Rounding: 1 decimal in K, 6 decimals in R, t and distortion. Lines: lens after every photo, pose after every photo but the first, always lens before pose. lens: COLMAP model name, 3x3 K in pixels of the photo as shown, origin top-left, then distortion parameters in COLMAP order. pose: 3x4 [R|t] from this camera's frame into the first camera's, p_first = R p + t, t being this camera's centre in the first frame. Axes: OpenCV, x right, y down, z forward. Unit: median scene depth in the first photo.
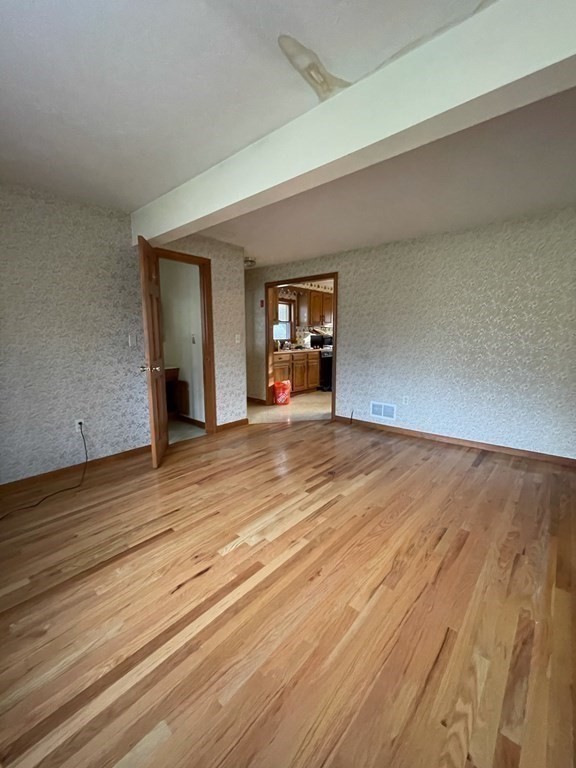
lens RADIAL K [[311.5, 0, 288.9], [0, 311.5, 380.9], [0, 0, 1]] dist [-0.003186, 0.000293]
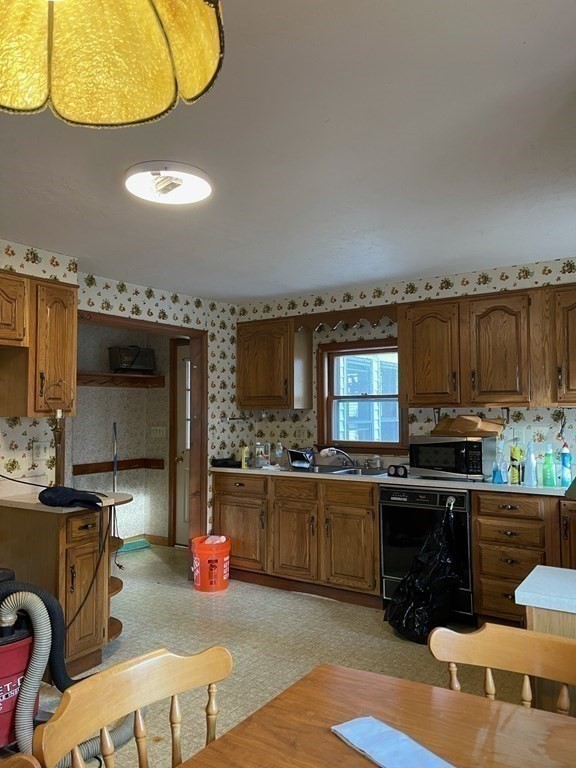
lens RADIAL K [[562.9, 0, 284.8], [0, 562.9, 384.4], [0, 0, 1]] dist [0.014242, 0.000725]
pose [[0.132898, -0.047998, -0.989967, 1.417093], [-0.138119, 0.988184, -0.066453, -0.305827], [0.981459, 0.145565, 0.124699, 1.709017]]
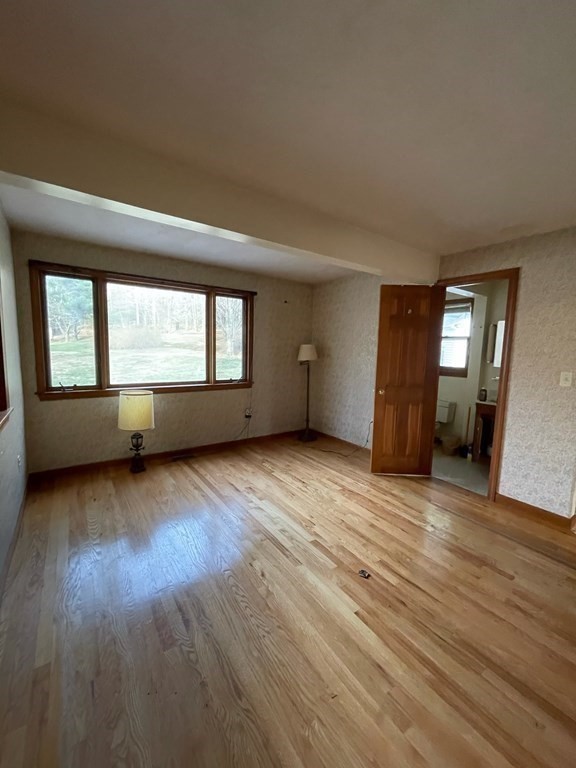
lens RADIAL K [[311.5, 0, 288.9], [0, 311.5, 380.9], [0, 0, 1]] dist [-0.003186, 0.000293]
pose [[-0.236121, 0.096941, -0.966876, 0.698329], [-0.169188, 0.975712, 0.139145, -0.161629], [0.956882, 0.196439, -0.213985, 0.798293]]
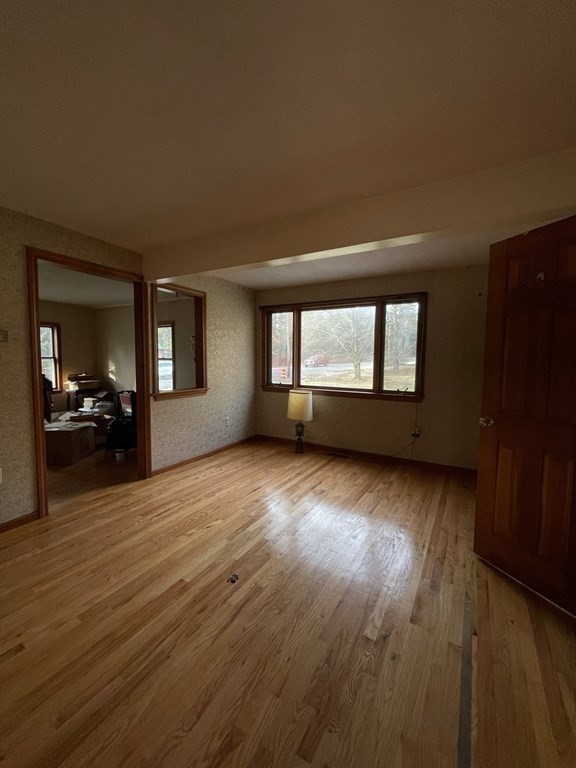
lens RADIAL K [[311.5, 0, 288.9], [0, 311.5, 380.9], [0, 0, 1]] dist [-0.003186, 0.000293]
pose [[-0.981766, 0.004776, -0.190033, 0.127549], [-0.037277, 0.975437, 0.217100, -0.232662], [0.186402, 0.220225, -0.957473, 1.380128]]
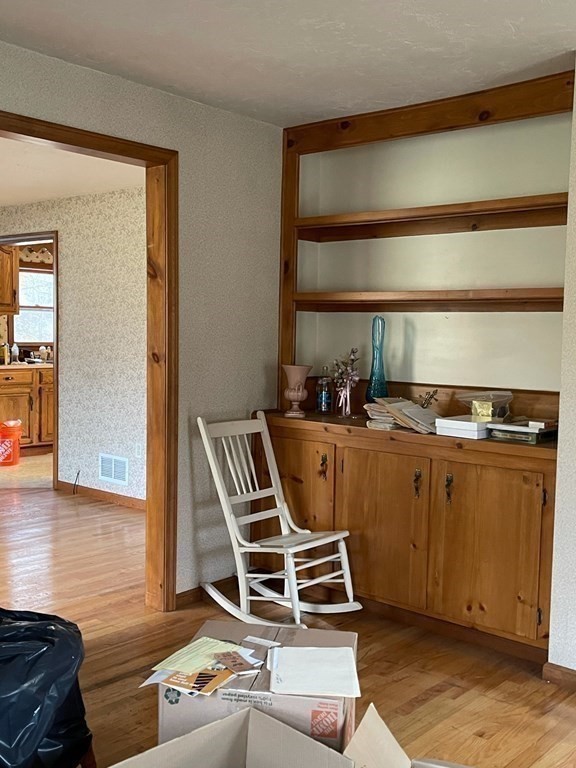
lens RADIAL K [[816.5, 0, 288.0], [0, 816.5, 384.0], [0, 0, 1]] dist [0.023405, 0.008569]
pose [[0.999742, 0.021405, 0.007665, 0.785939], [-0.020737, 0.996691, -0.078596, 0.065041], [-0.009322, 0.078417, 0.996877, -0.690381]]
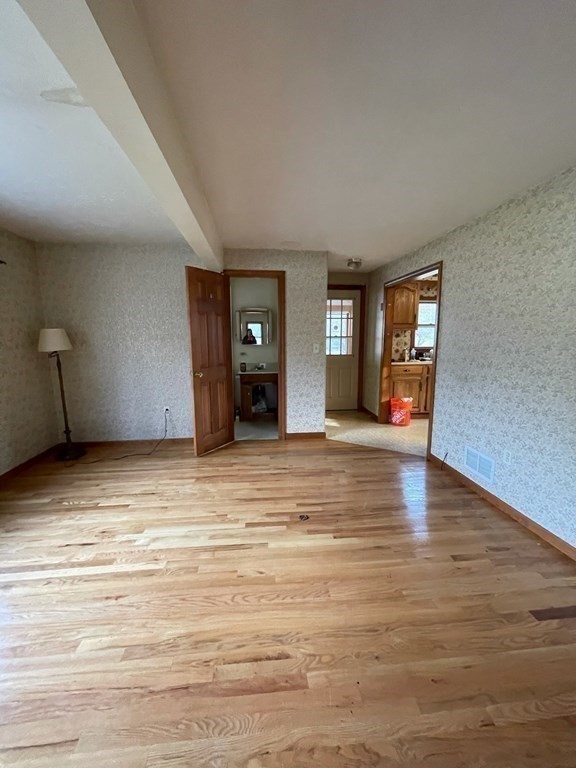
lens RADIAL K [[311.5, 0, 288.9], [0, 311.5, 380.9], [0, 0, 1]] dist [-0.003186, 0.000293]
pose [[0.733266, 0.097588, -0.672902, 0.555606], [-0.097296, 0.994522, 0.038207, -0.082184], [0.672944, 0.037455, 0.738744, 0.307114]]
